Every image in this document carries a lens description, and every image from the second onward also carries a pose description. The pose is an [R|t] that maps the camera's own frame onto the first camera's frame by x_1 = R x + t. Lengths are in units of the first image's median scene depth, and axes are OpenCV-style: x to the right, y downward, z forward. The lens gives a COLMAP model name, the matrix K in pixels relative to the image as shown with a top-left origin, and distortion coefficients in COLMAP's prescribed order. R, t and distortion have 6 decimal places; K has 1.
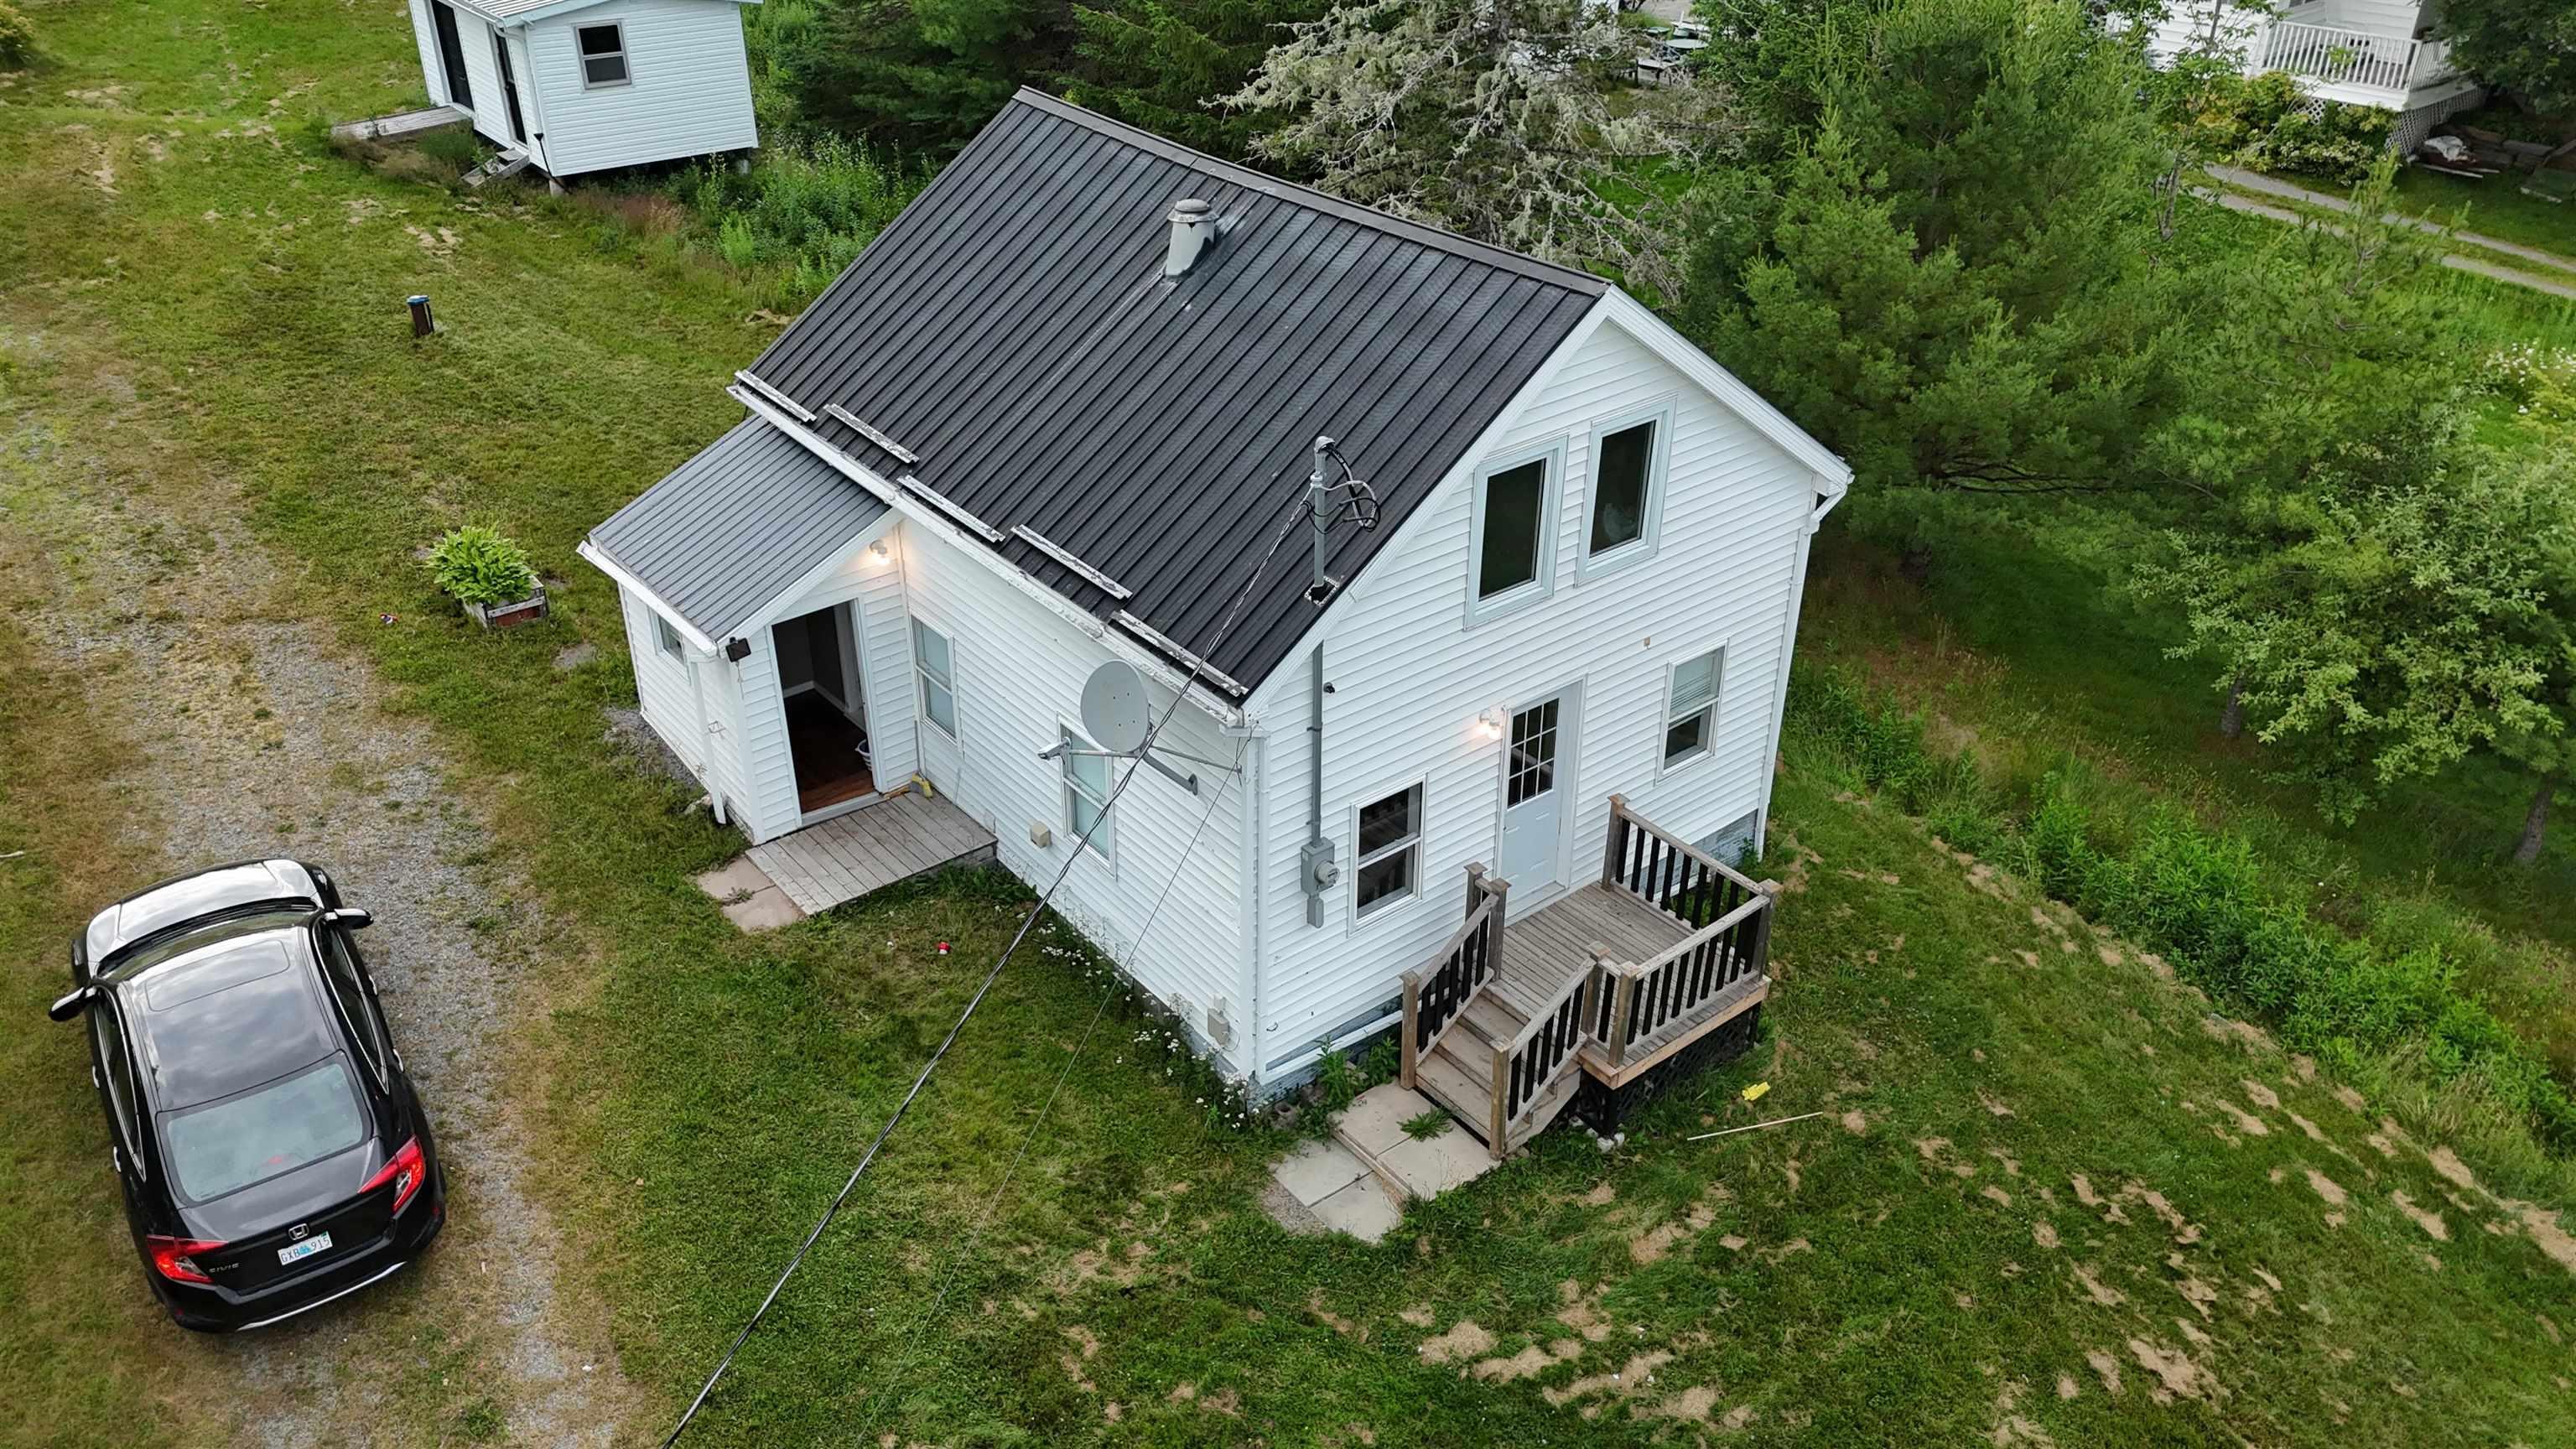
lens RADIAL K [[1891.7, 0, 1285.7], [0, 1891.7, 718.7], [0, 0, 1]] dist [0.078091, -0.080393]
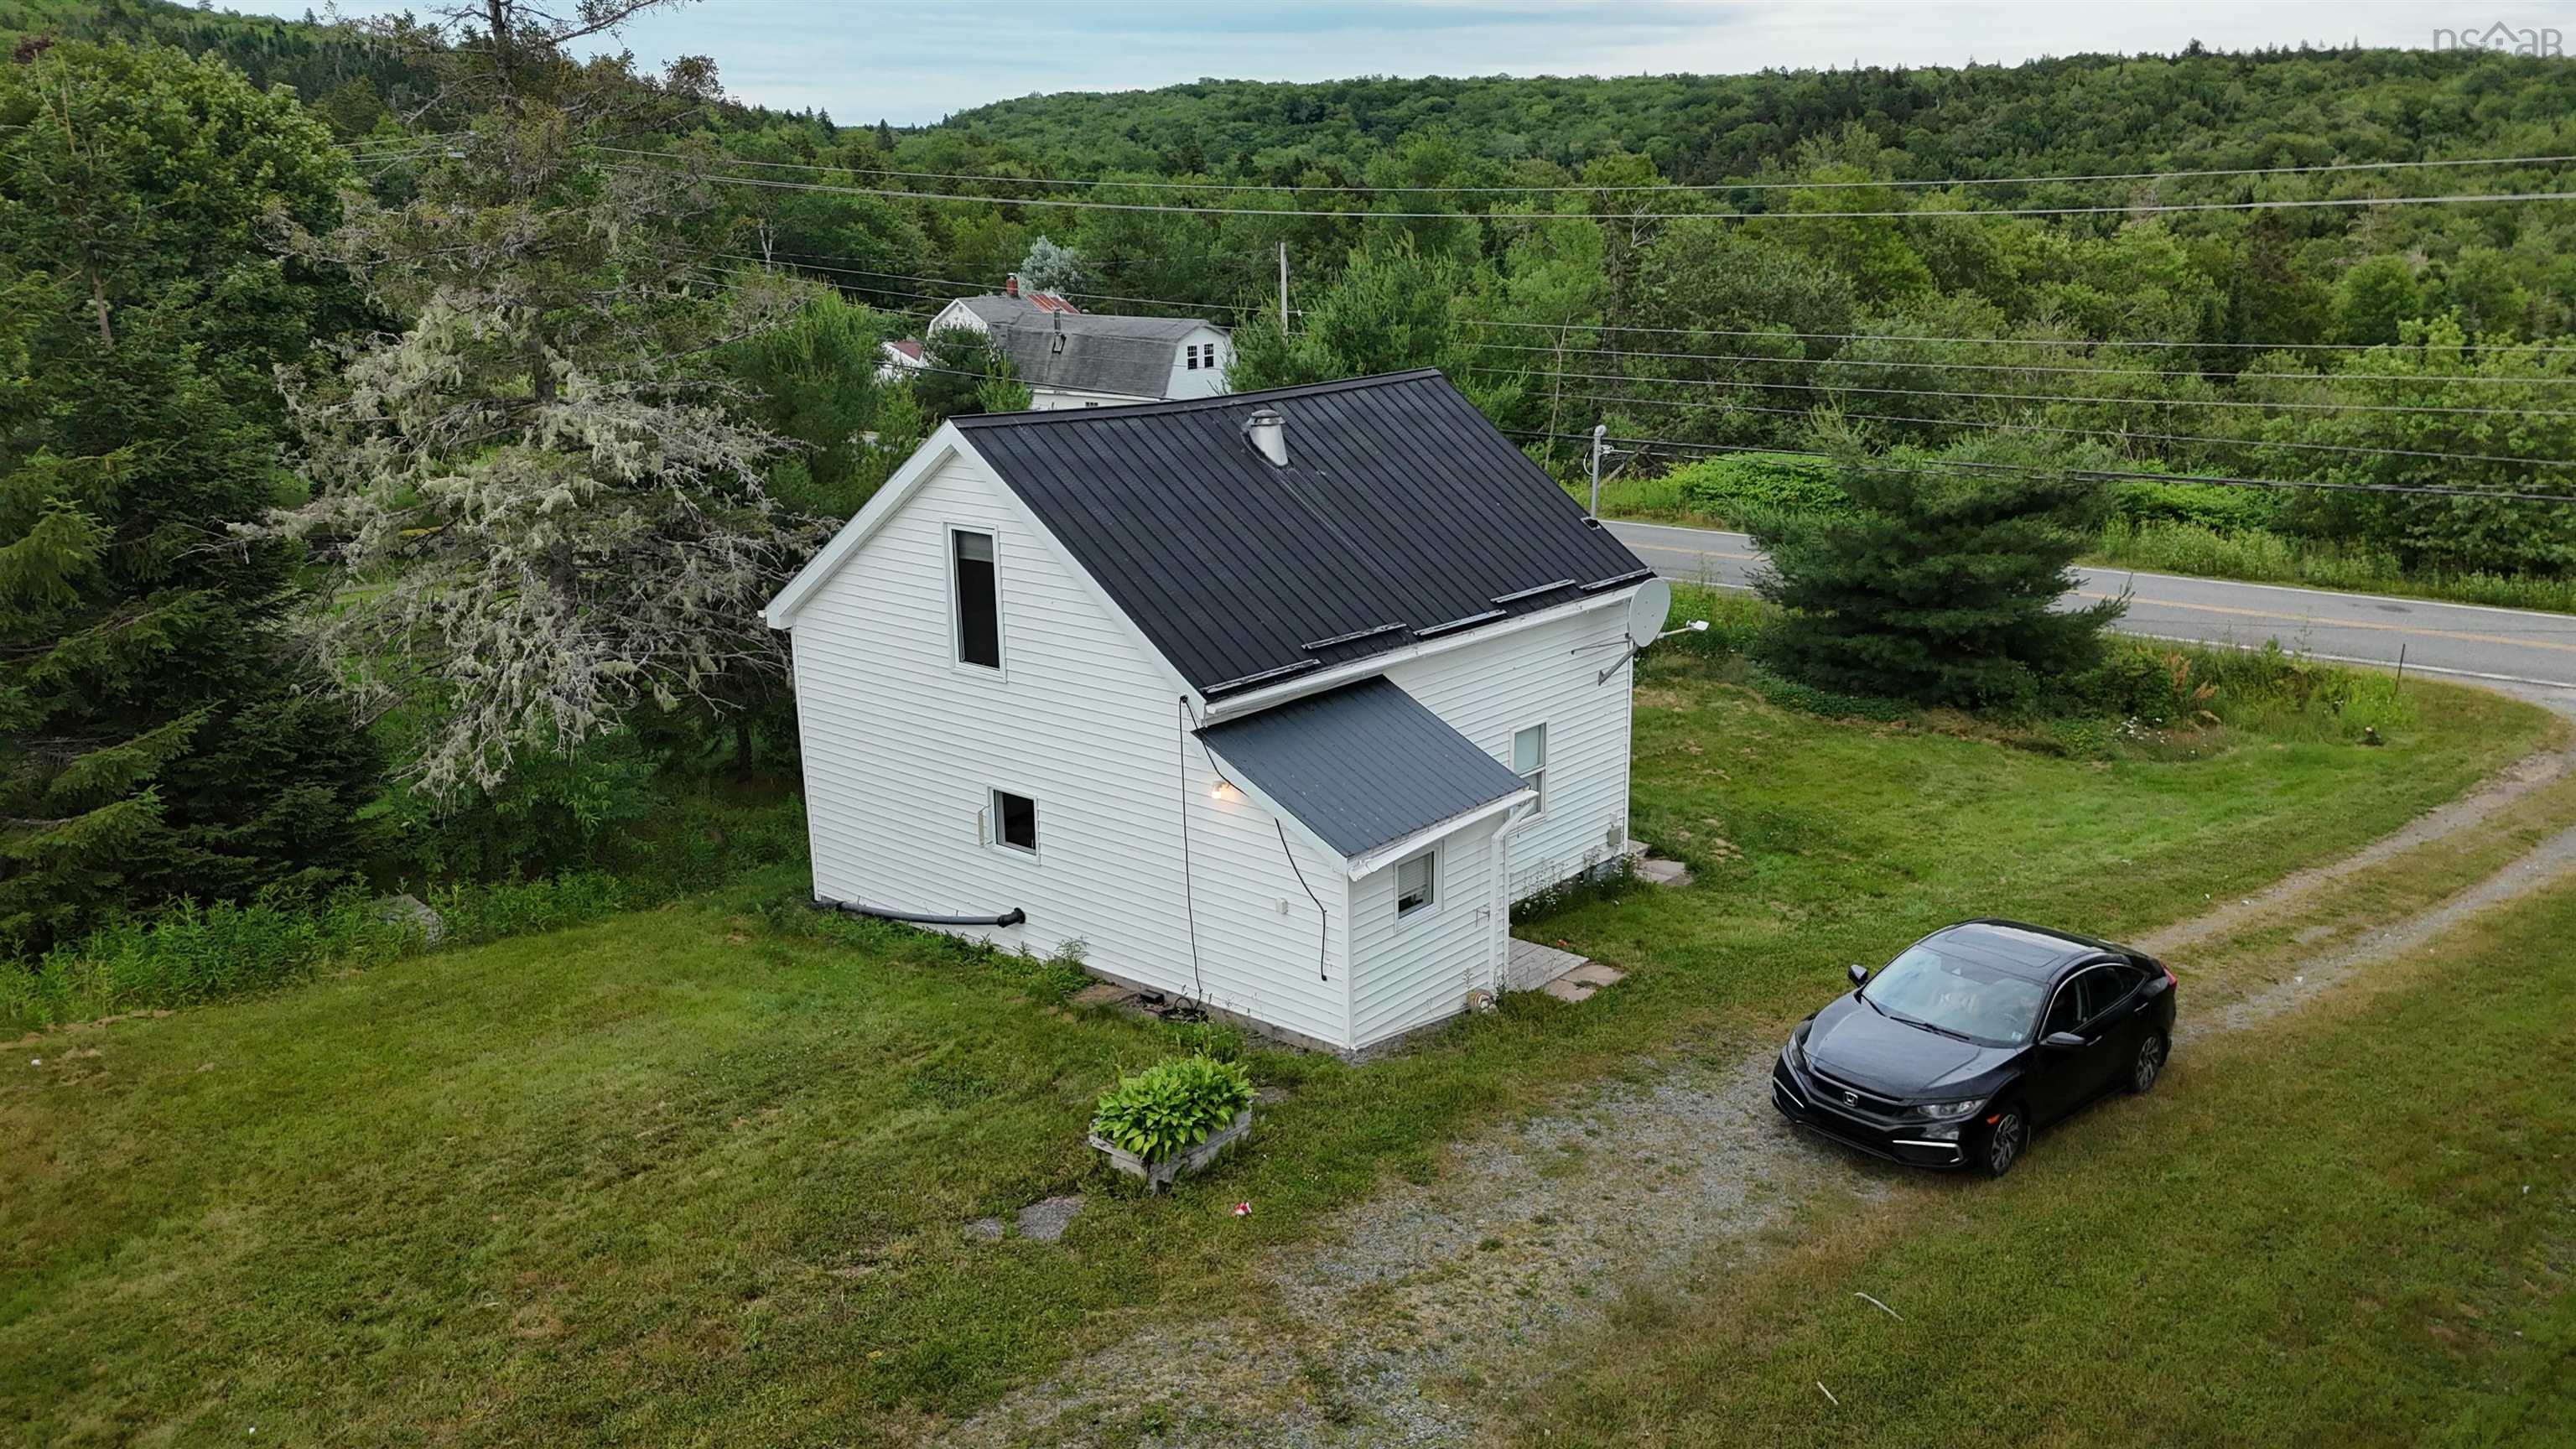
lens RADIAL K [[1891.7, 0, 1285.7], [0, 1891.7, 718.7], [0, 0, 1]] dist [0.078091, -0.080393]
pose [[-0.183040, -0.256013, 0.949186, -1.380365], [0.497963, 0.808335, 0.314049, -0.517474], [-0.847661, 0.530143, -0.020472, 1.158781]]
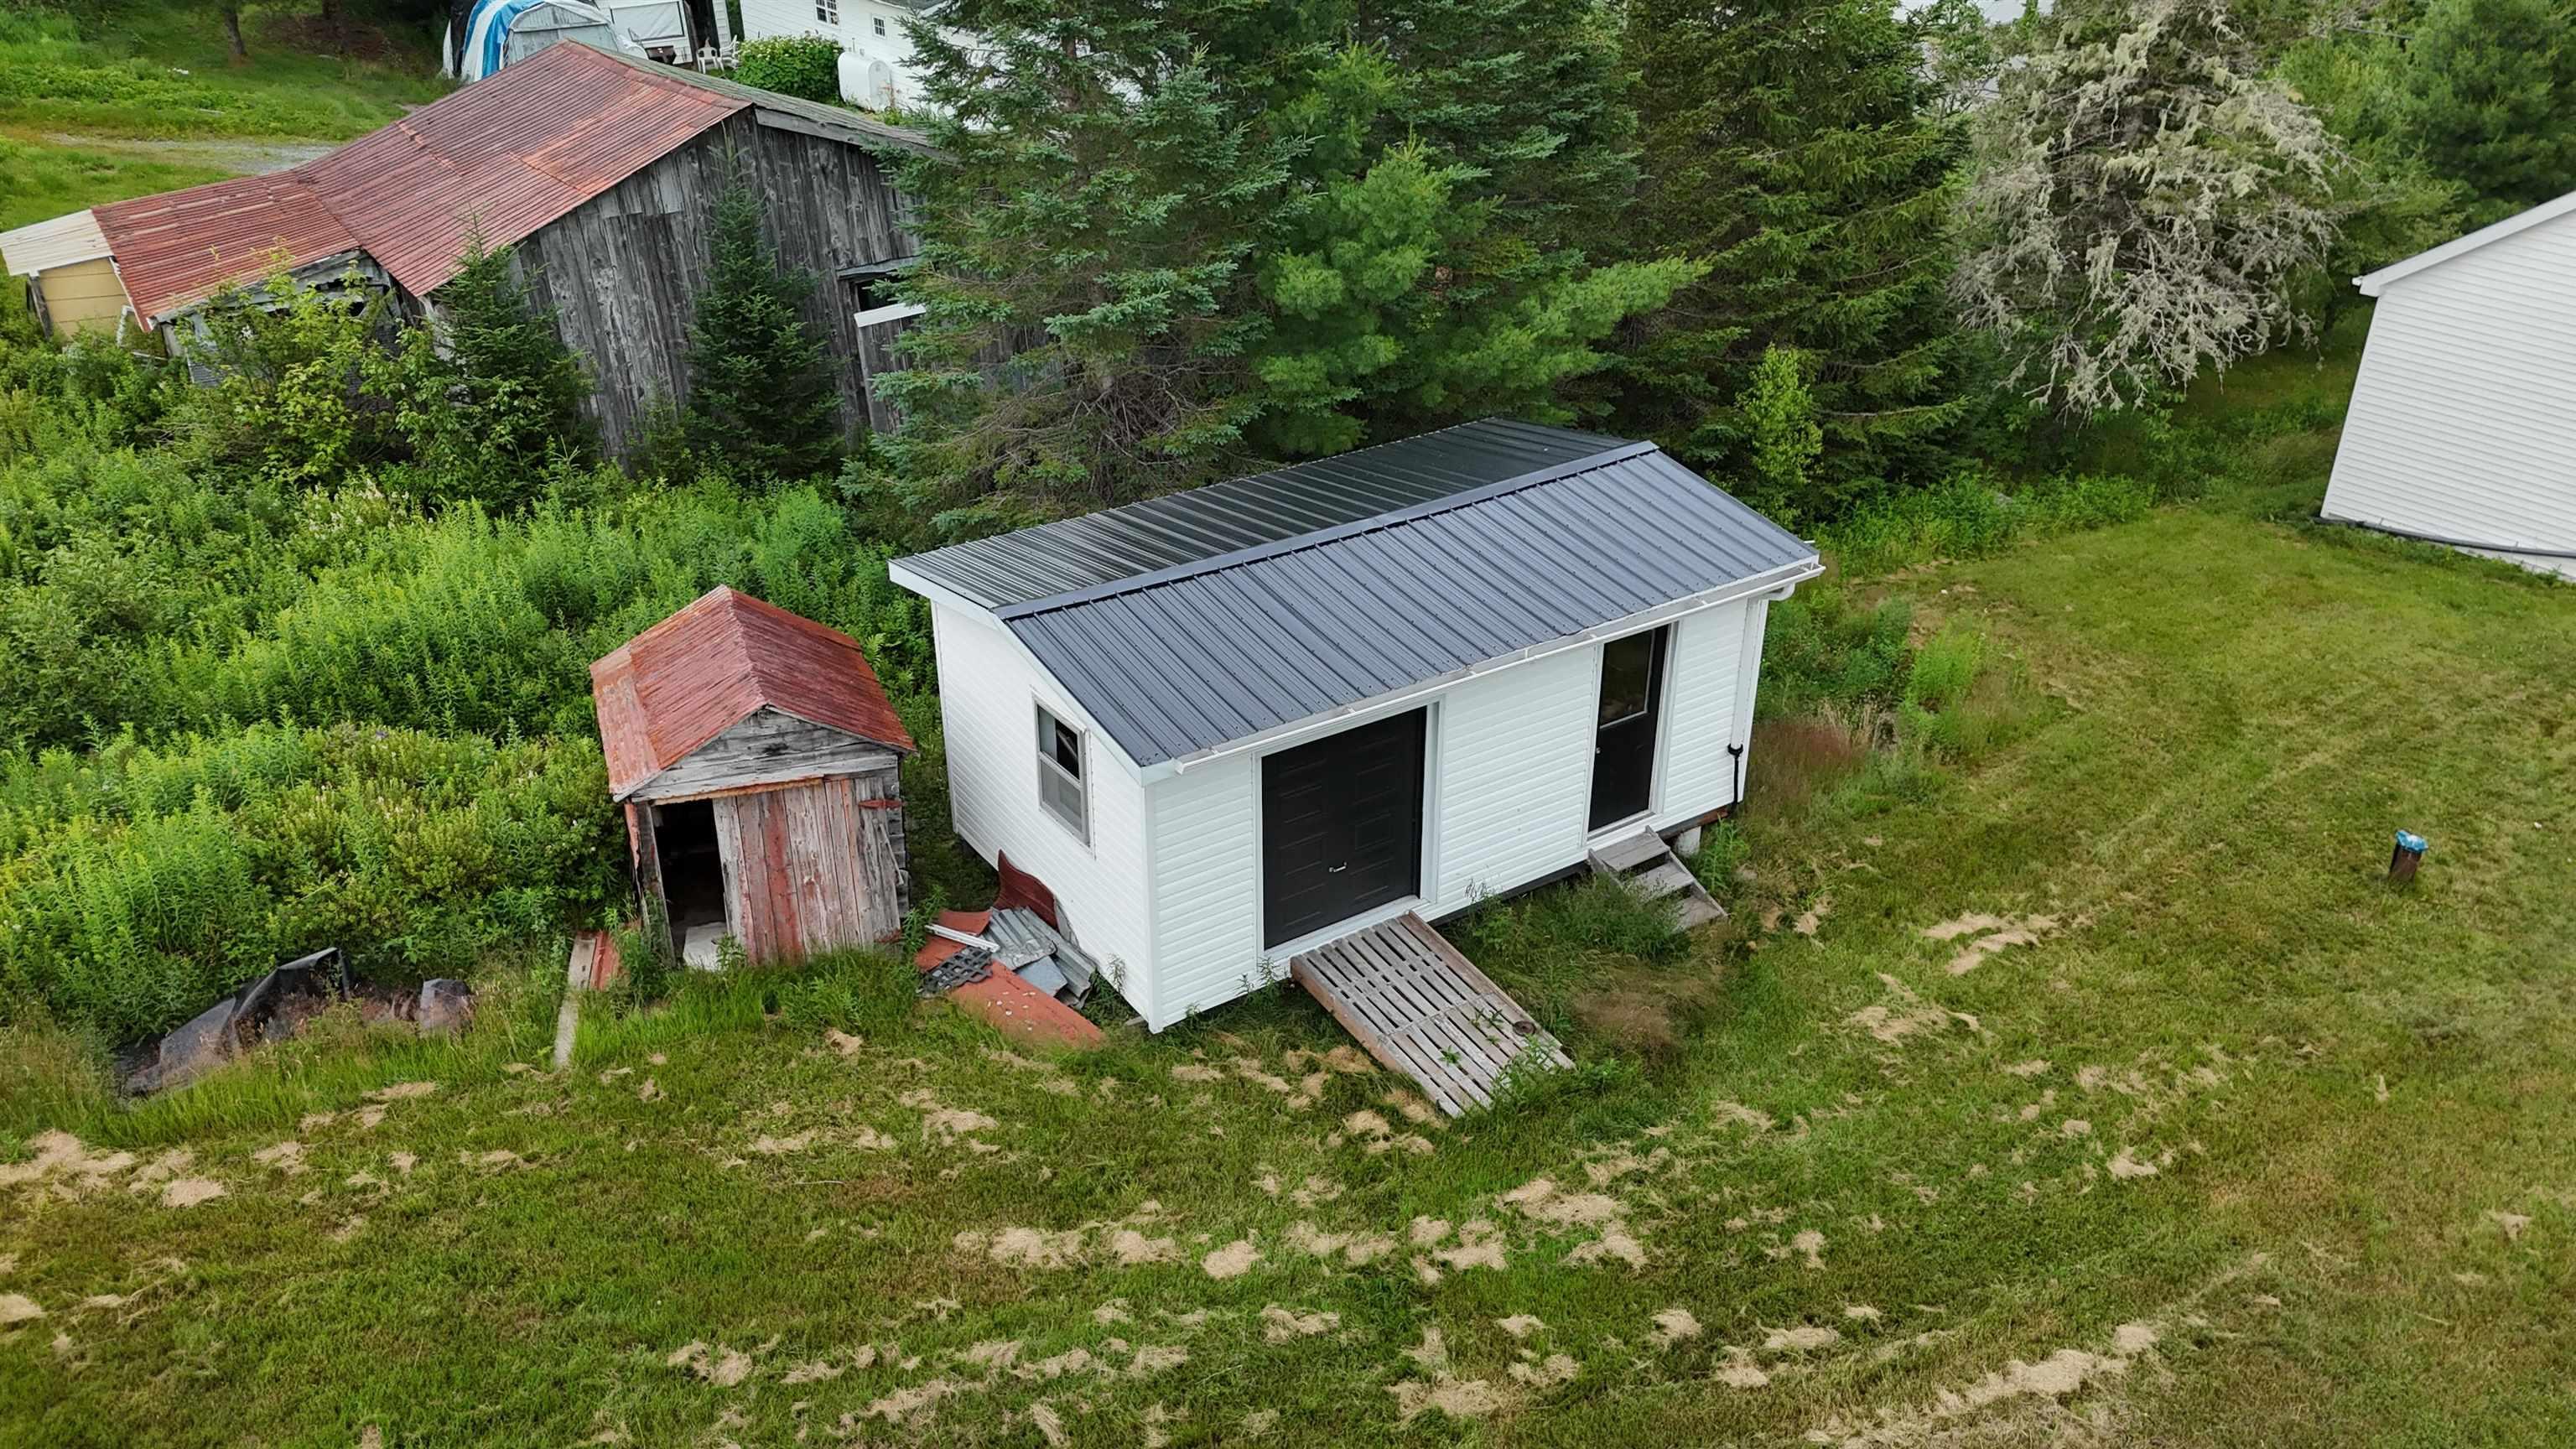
lens RADIAL K [[1896.4, 0, 1288.0], [0, 1896.4, 724.5], [0, 0, 1]] dist [0.068413, -0.060618]
pose [[0.068729, -0.478327, 0.875488, -1.720251], [0.497980, 0.776866, 0.385351, -1.148756], [-0.864461, 0.409490, 0.291591, 1.883559]]
